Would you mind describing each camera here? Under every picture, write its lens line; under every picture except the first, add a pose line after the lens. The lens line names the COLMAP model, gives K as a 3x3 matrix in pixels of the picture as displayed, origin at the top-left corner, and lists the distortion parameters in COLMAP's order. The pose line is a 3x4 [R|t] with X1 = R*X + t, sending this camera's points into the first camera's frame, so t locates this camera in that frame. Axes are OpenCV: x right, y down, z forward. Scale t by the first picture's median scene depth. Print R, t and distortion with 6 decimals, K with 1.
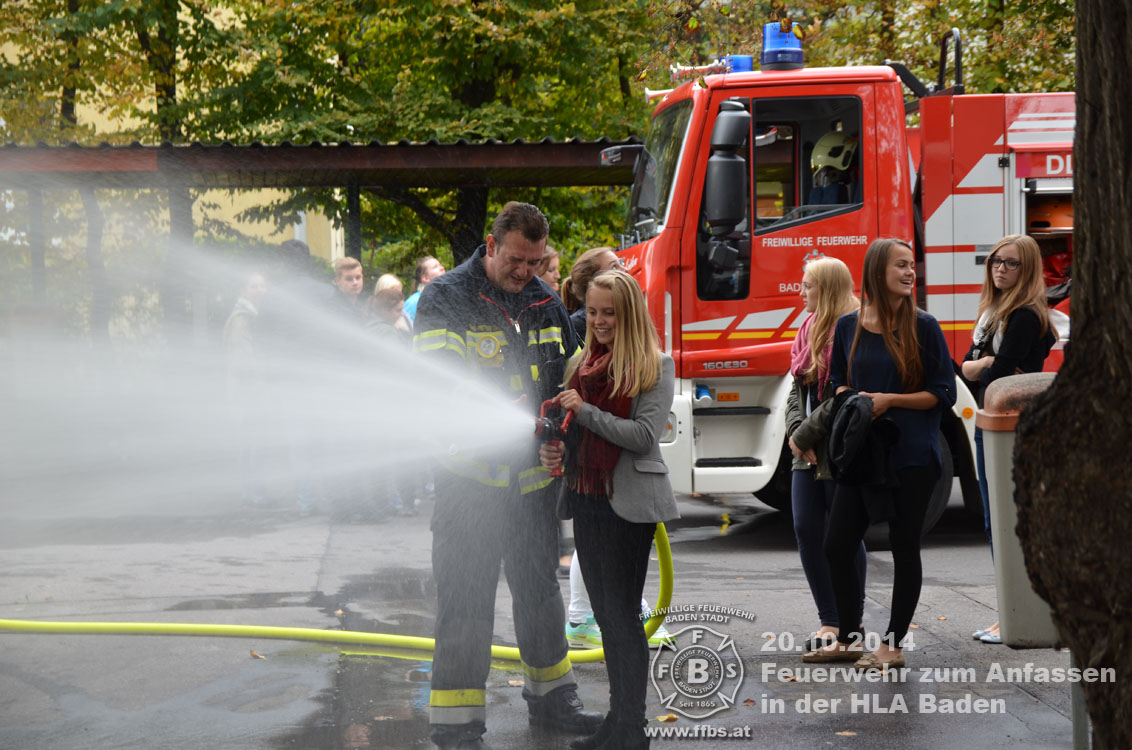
lens RADIAL K [[2198.2, 0, 565.1], [0, 2198.2, 376.5], [0, 0, 1]] dist [0.264358, 0.000000]
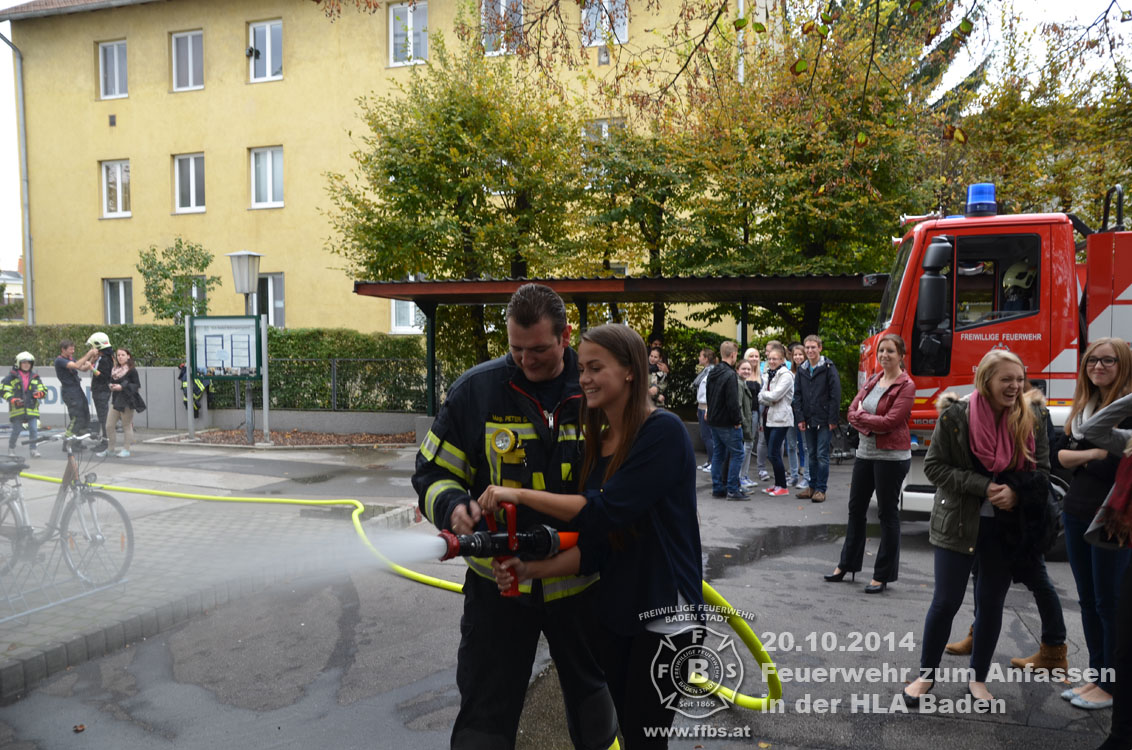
lens RADIAL K [[908.6, 0, 558.7], [0, 908.6, 385.8], [0, 0, 1]] dist [-0.066712, 0.054001]
pose [[0.930482, 0.042845, -0.363825, 0.059901], [-0.043260, 0.999039, 0.007012, -0.021803], [0.363776, 0.009214, 0.931441, 0.363886]]
